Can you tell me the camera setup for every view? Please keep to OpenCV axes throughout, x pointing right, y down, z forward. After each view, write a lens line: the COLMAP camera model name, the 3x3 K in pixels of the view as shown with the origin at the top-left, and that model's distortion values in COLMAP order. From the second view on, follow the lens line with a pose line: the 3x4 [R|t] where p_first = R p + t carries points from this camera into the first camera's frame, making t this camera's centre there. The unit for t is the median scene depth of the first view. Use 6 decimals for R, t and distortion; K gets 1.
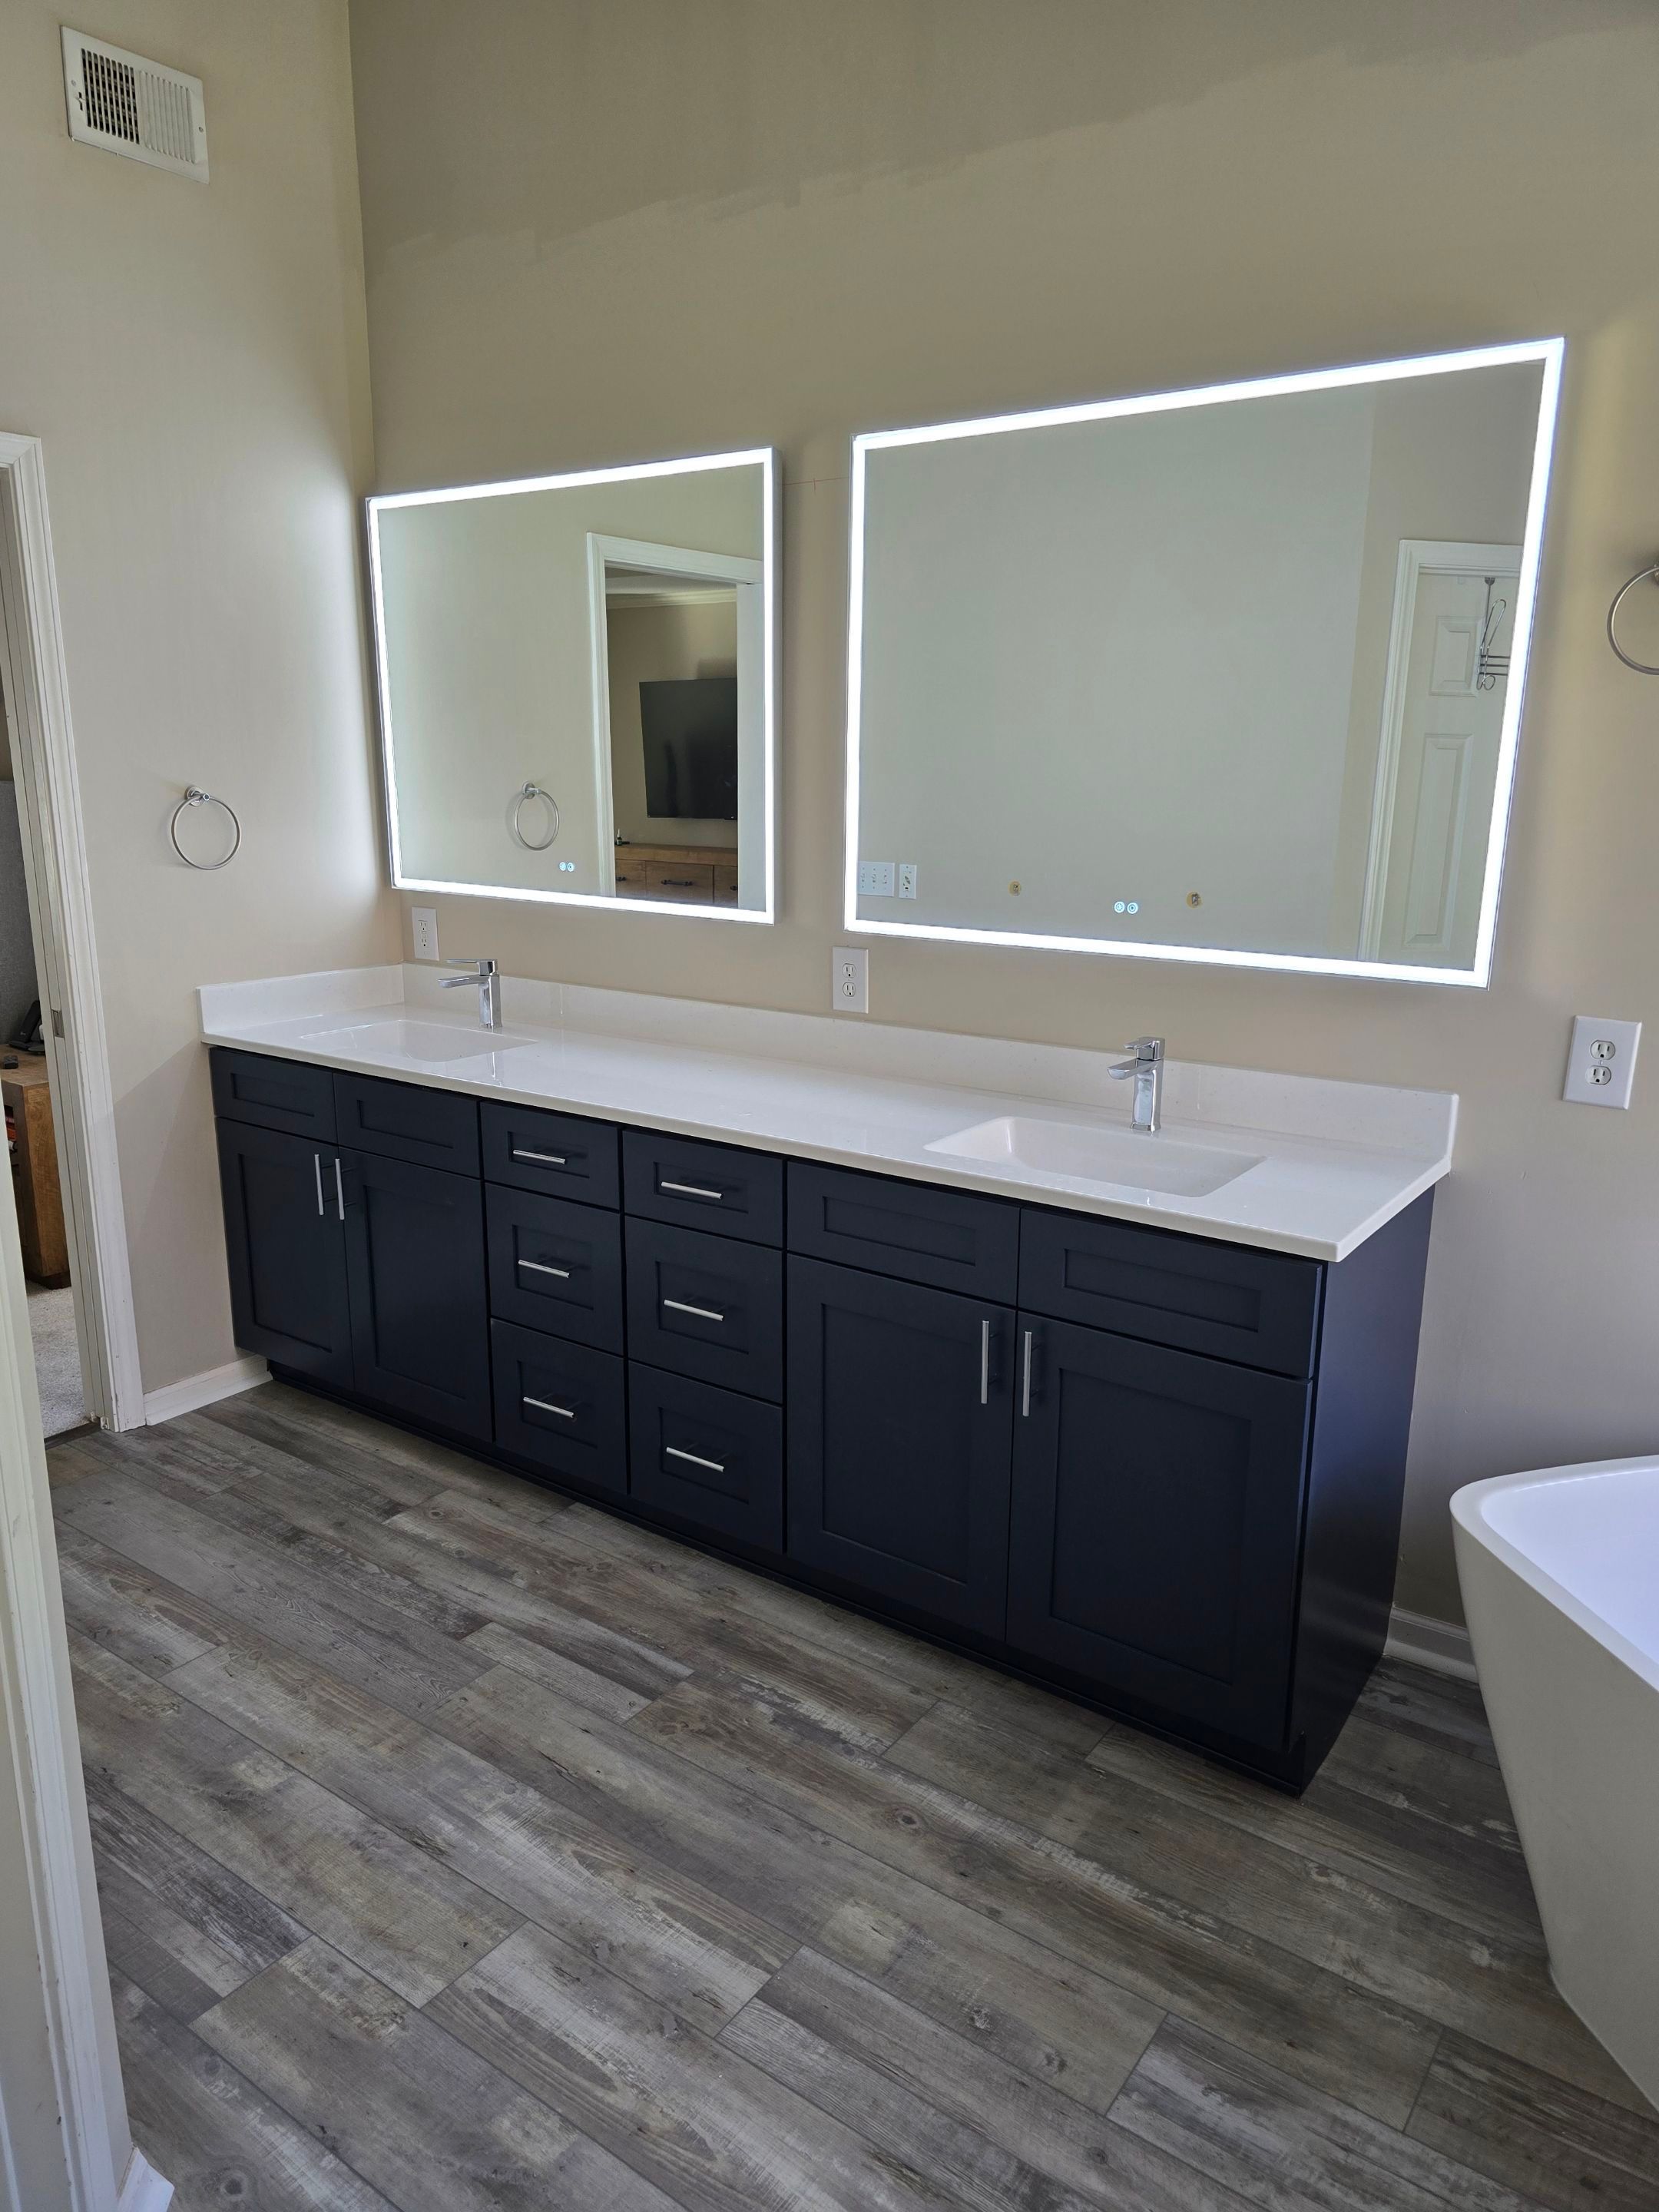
lens RADIAL K [[1478.3, 0, 826.2], [0, 1478.3, 1103.2], [0, 0, 1]] dist [0.056338, -0.048178]
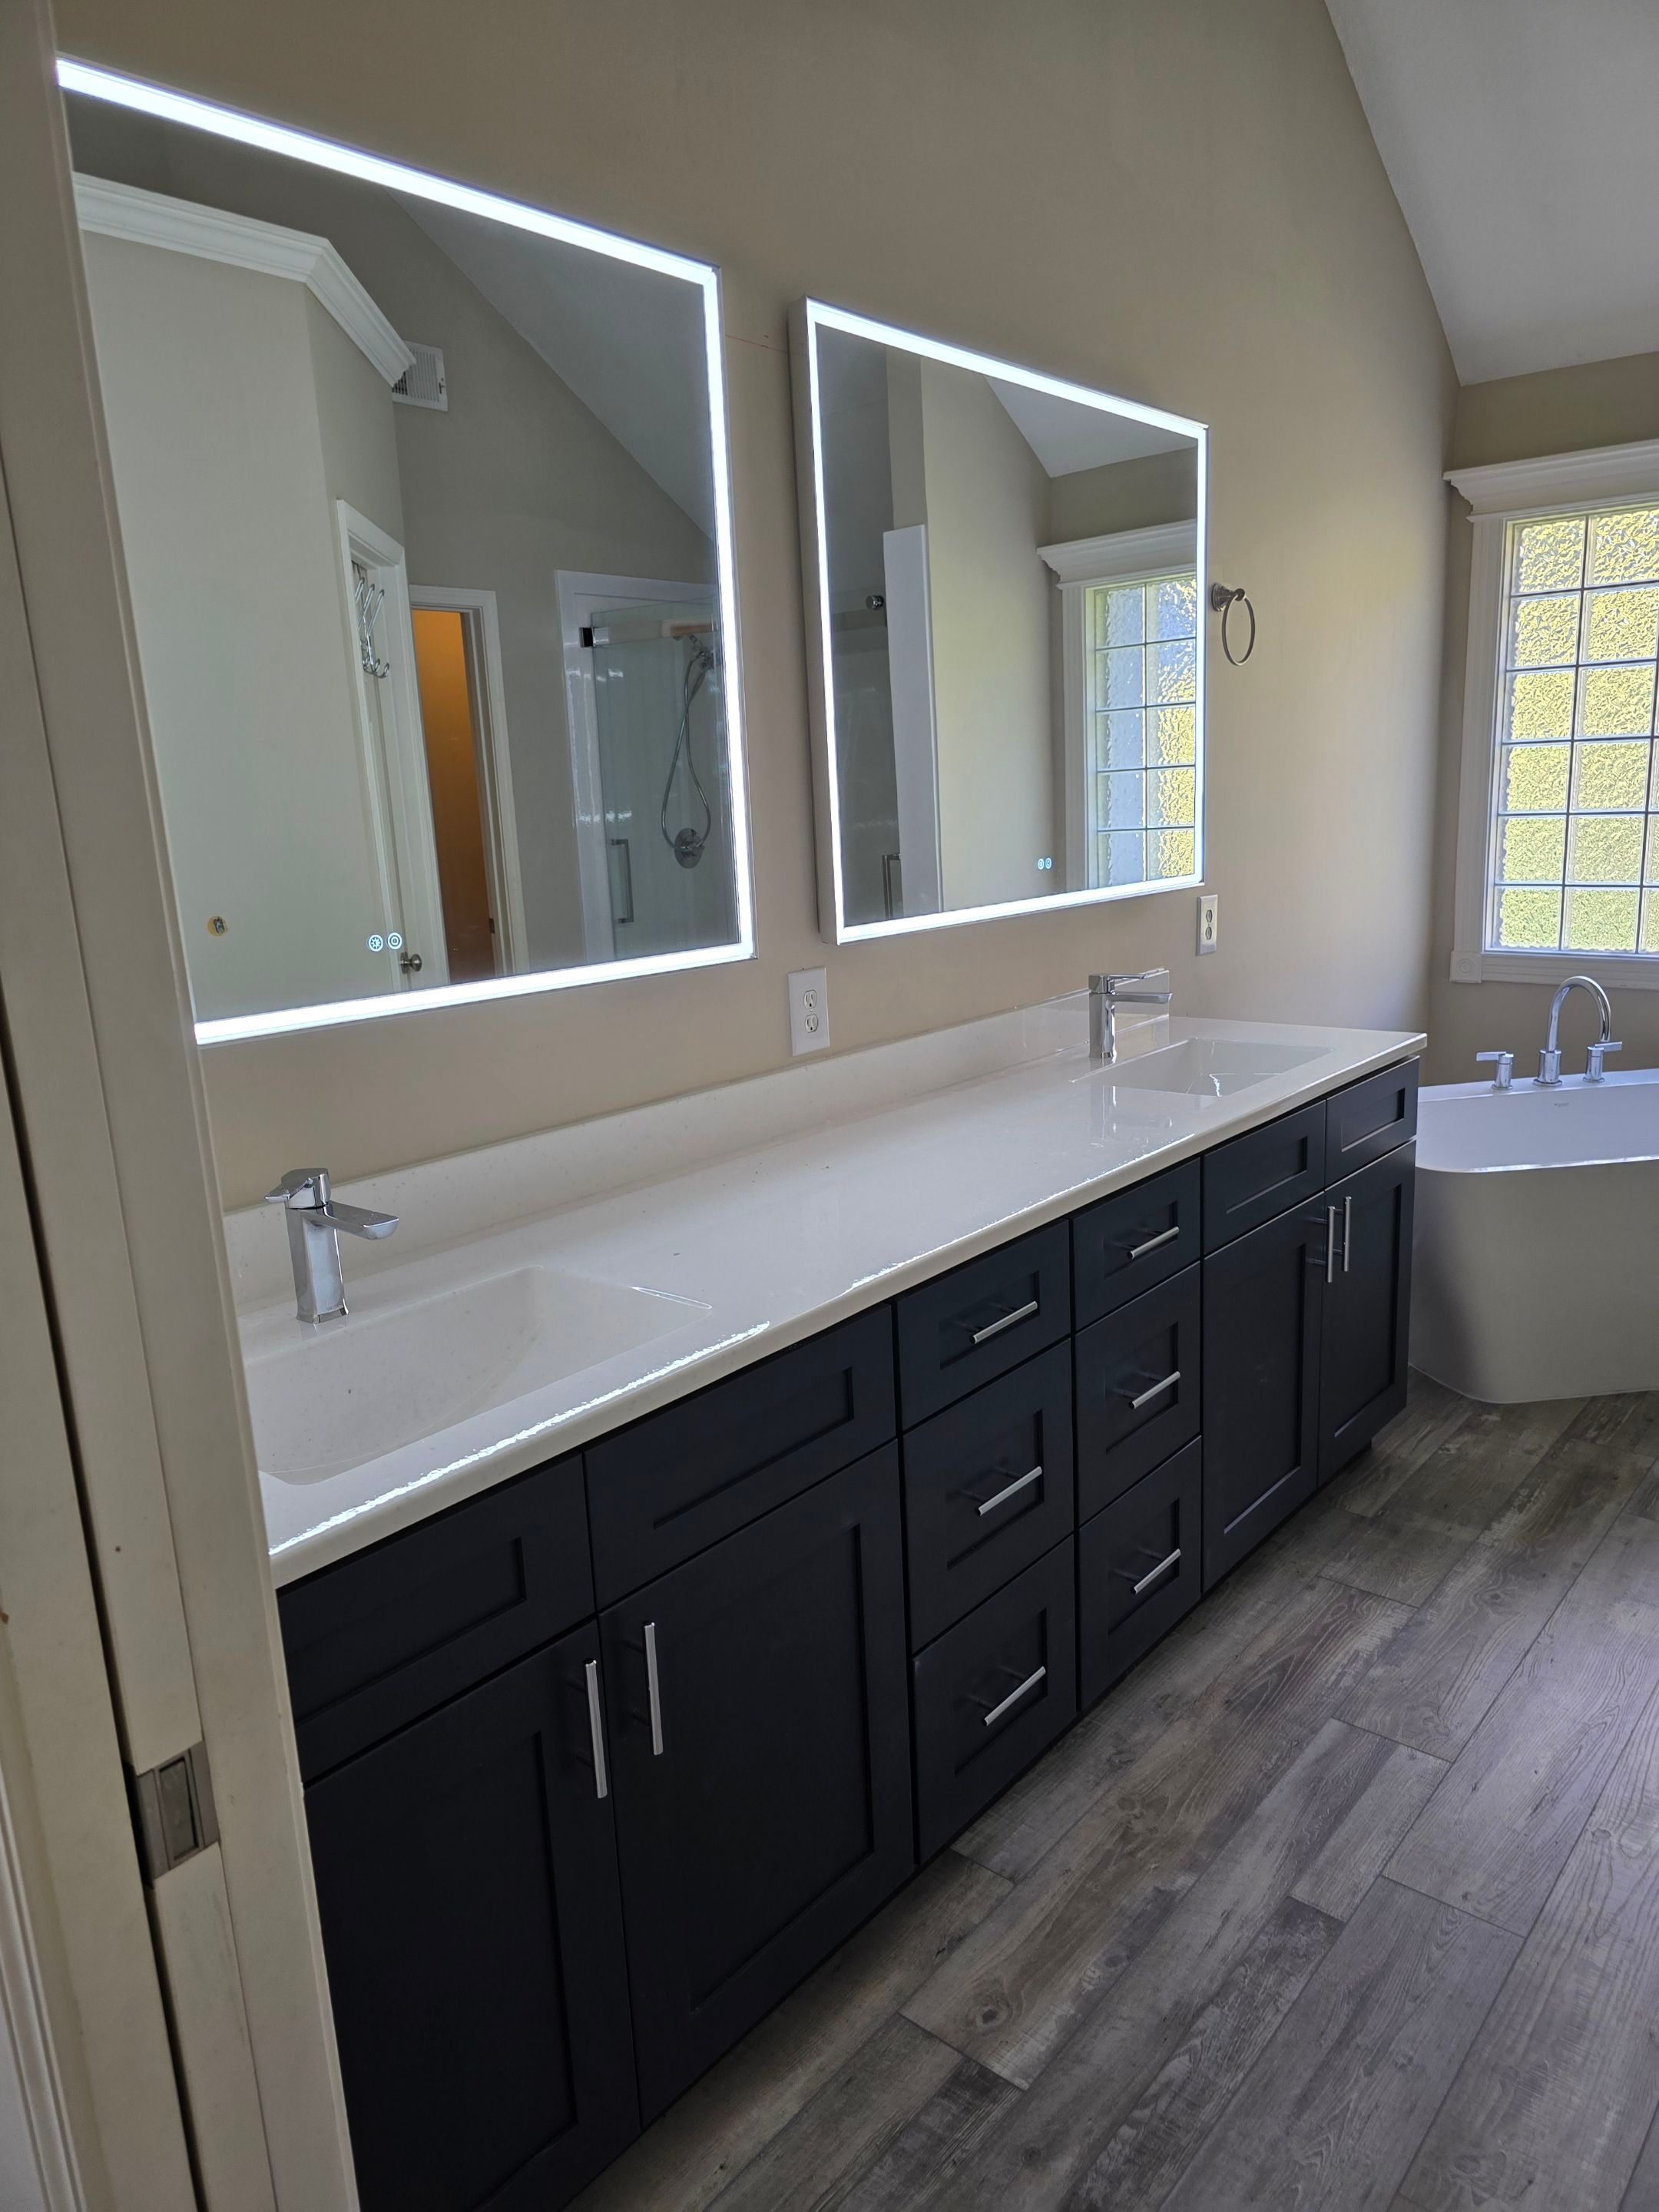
lens RADIAL K [[1506.3, 0, 842.7], [0, 1506.3, 1115.8], [0, 0, 1]] dist [0.037122, -0.031735]
pose [[0.067255, -0.229924, 0.970882, -1.019568], [0.266800, 0.941794, 0.204553, -0.252680], [-0.961402, 0.245274, 0.124684, 1.206854]]
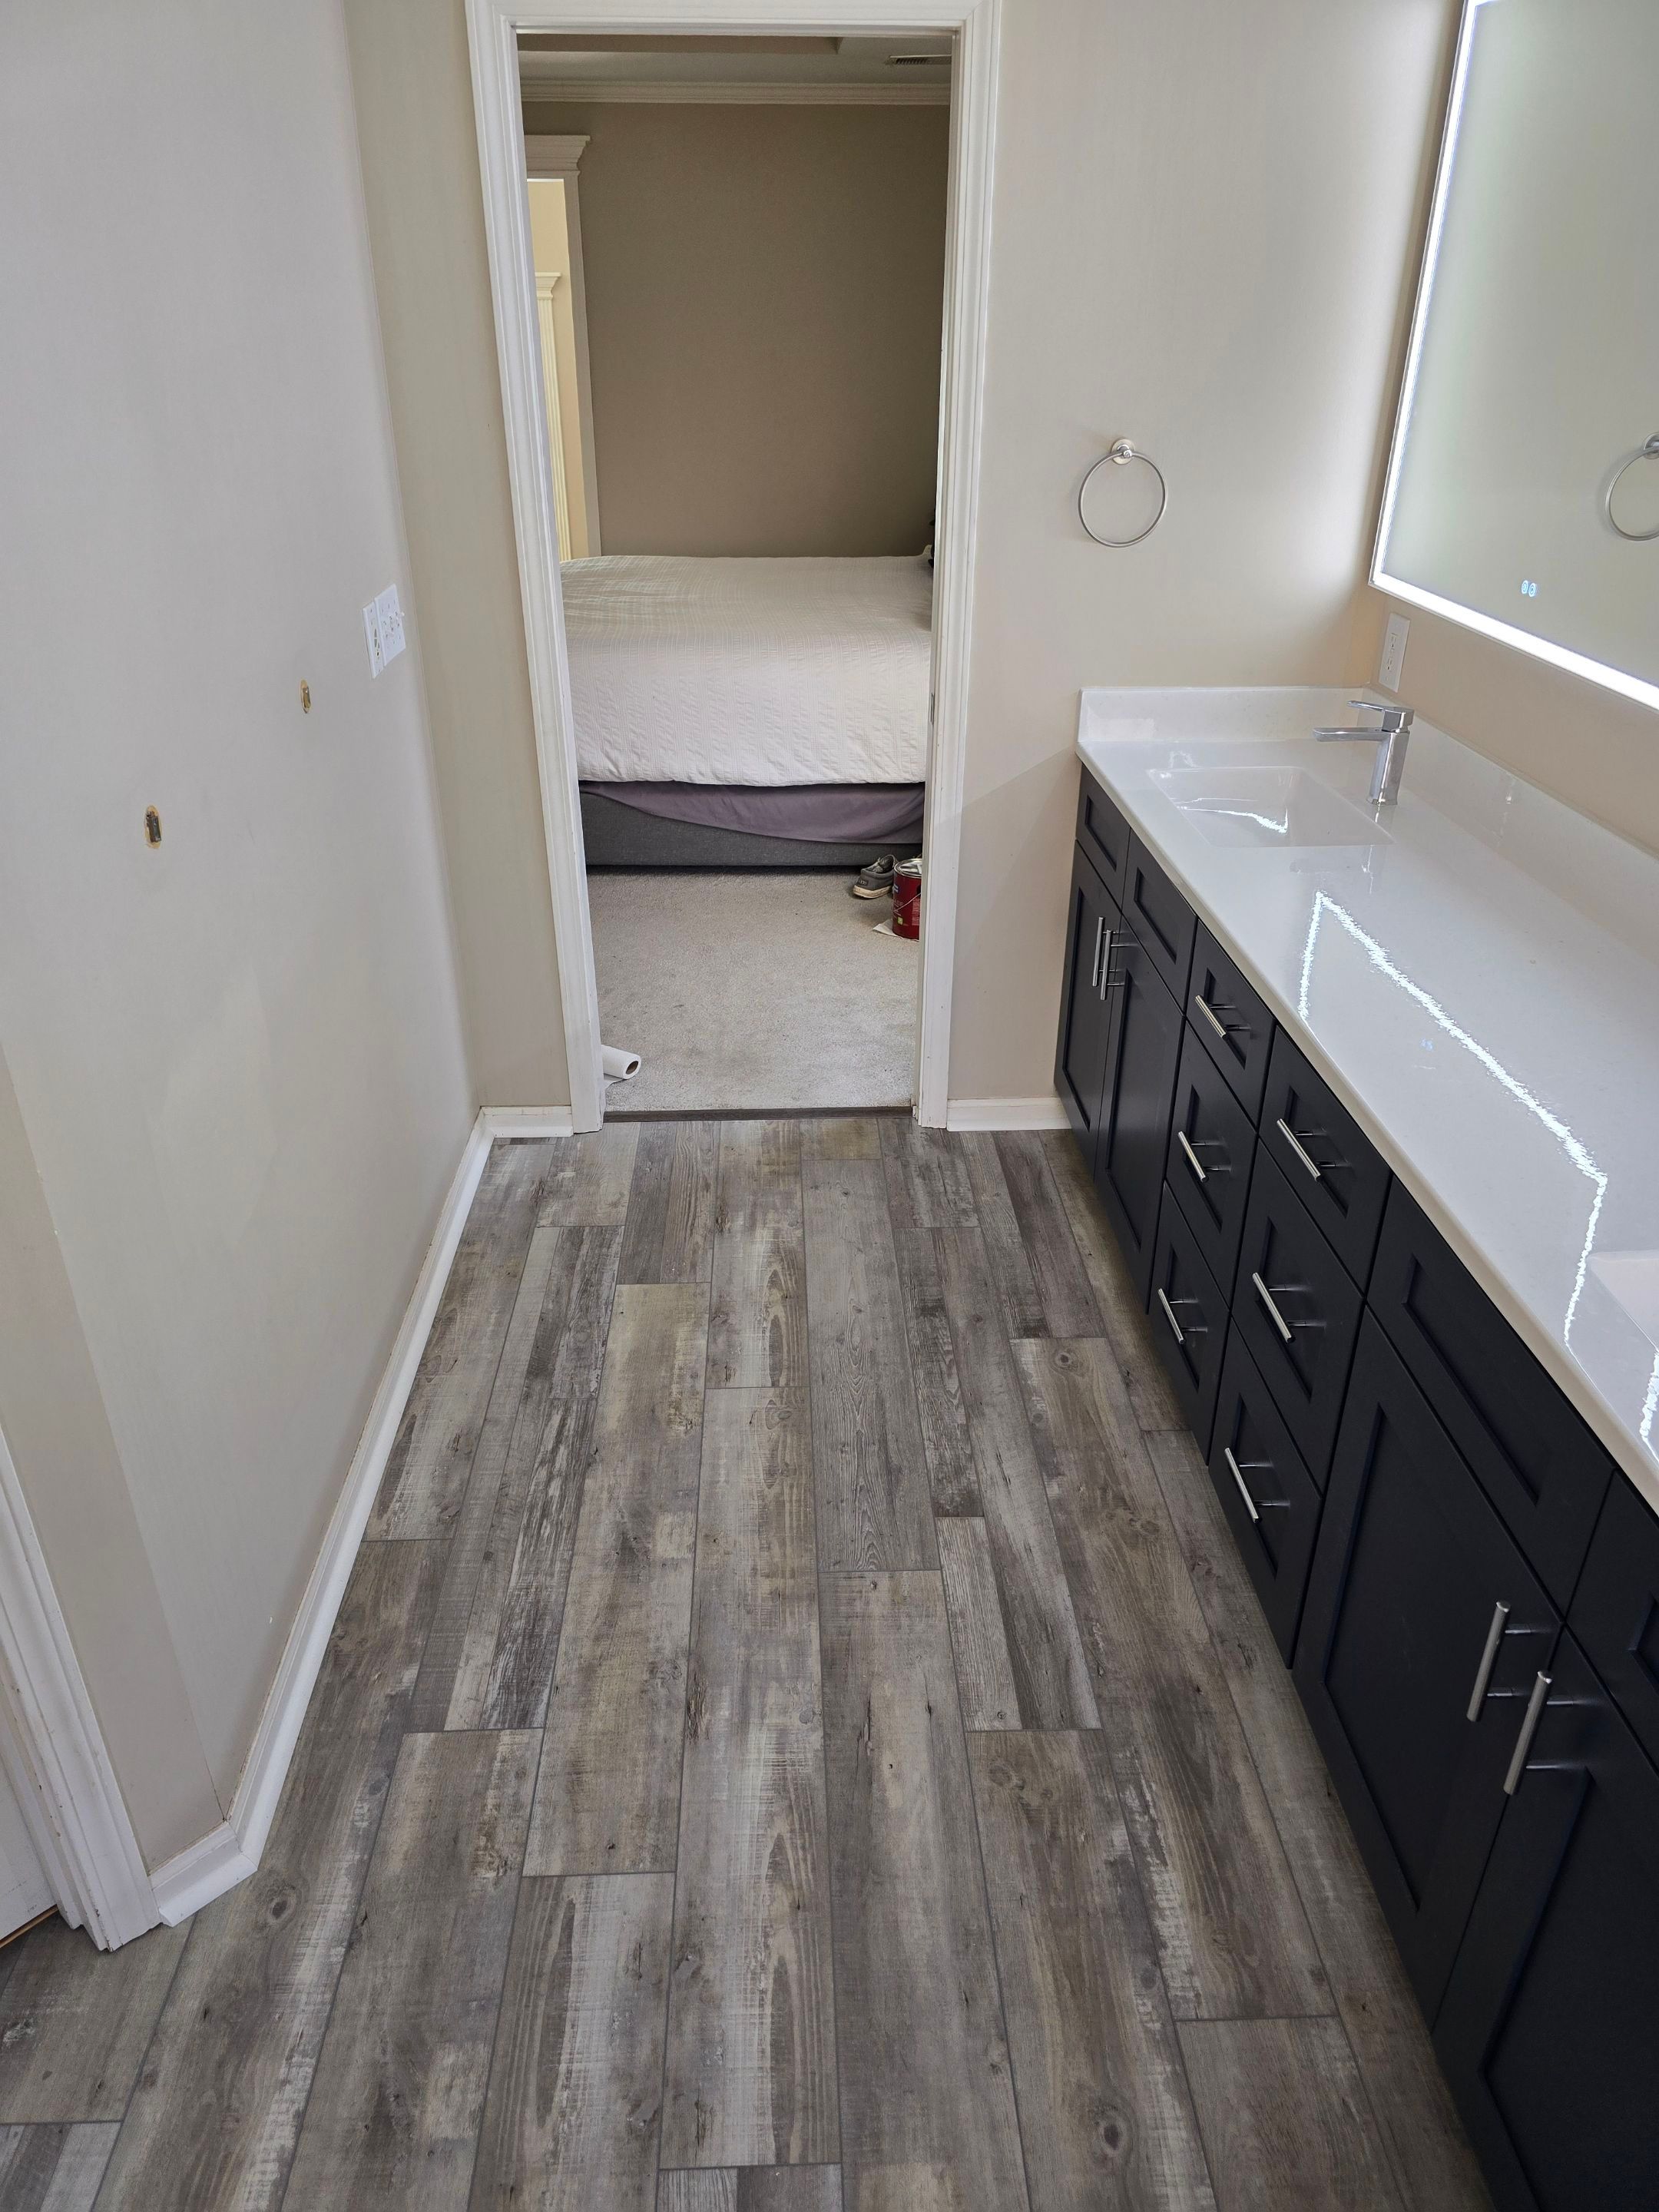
lens RADIAL K [[1478.3, 0, 831.3], [0, 1478.3, 1102.2], [0, 0, 1]] dist [0.056338, -0.048178]
pose [[0.619049, 0.360157, -0.697901, 0.277479], [-0.177565, 0.929822, 0.322339, -0.162045], [0.765016, -0.075621, 0.639556, 0.472046]]
